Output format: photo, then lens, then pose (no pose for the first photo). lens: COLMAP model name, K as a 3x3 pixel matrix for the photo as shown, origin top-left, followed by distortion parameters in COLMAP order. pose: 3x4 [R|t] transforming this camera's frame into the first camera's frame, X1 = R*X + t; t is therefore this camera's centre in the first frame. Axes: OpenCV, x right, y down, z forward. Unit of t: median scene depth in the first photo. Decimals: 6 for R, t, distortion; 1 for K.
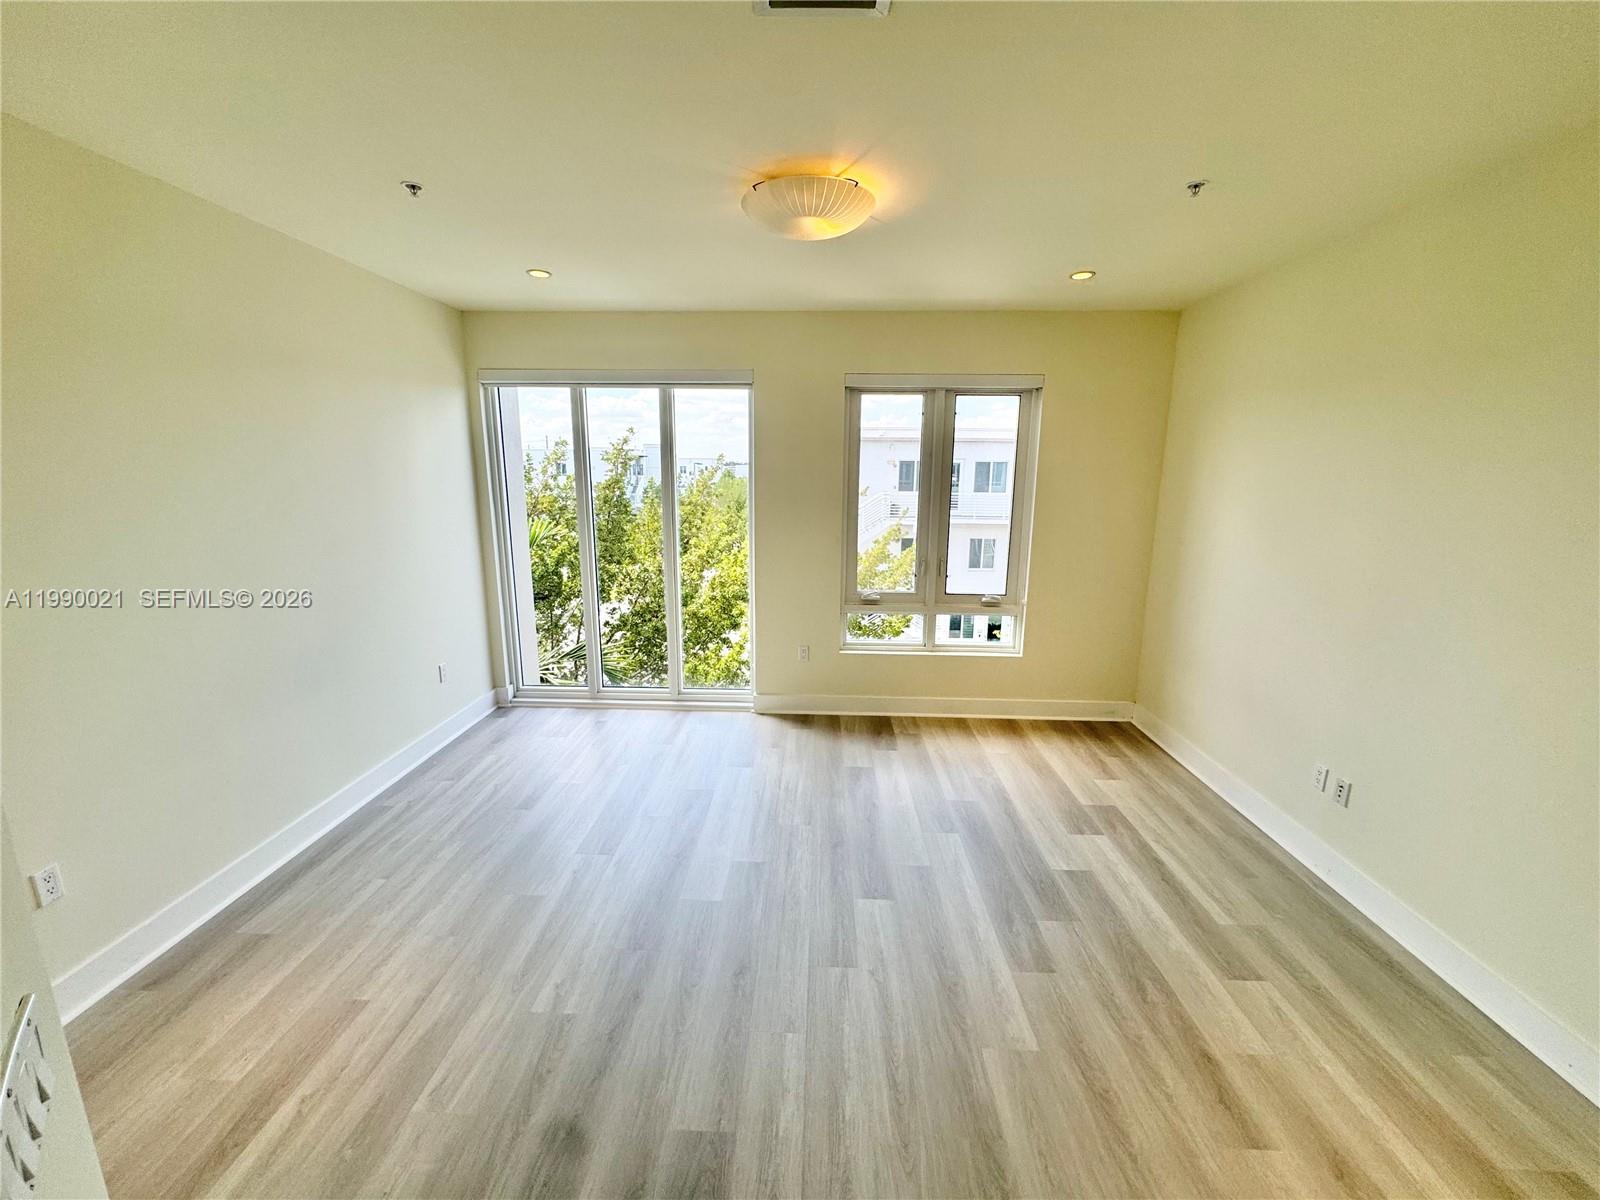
lens RADIAL K [[639.0, 0, 802.0], [0, 639.0, 596.8], [0, 0, 1]] dist [0.003215, -0.000398]
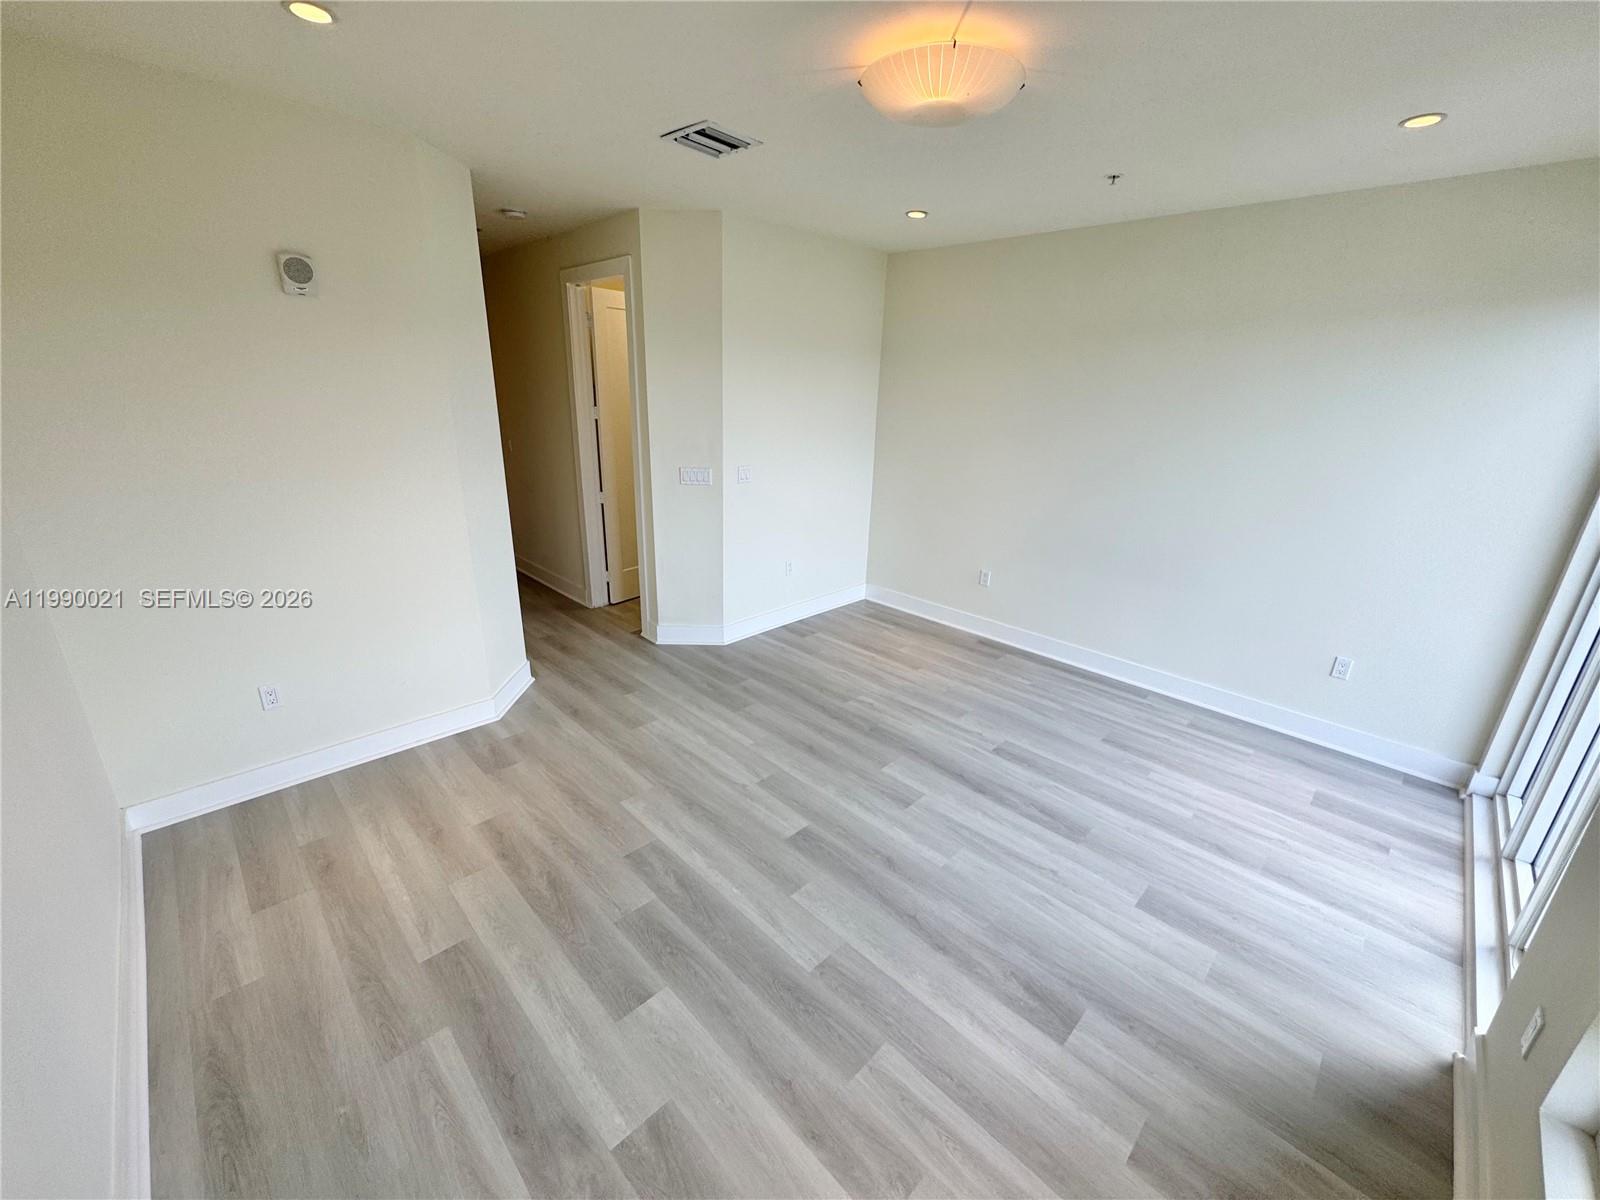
lens RADIAL K [[639.0, 0, 802.6], [0, 639.0, 601.2], [0, 0, 1]] dist [0.003215, -0.000398]
pose [[-0.686089, 0.209561, -0.696682, 0.802163], [-0.176518, 0.881051, 0.438852, -0.331171], [0.705779, 0.424068, -0.567488, 1.537283]]
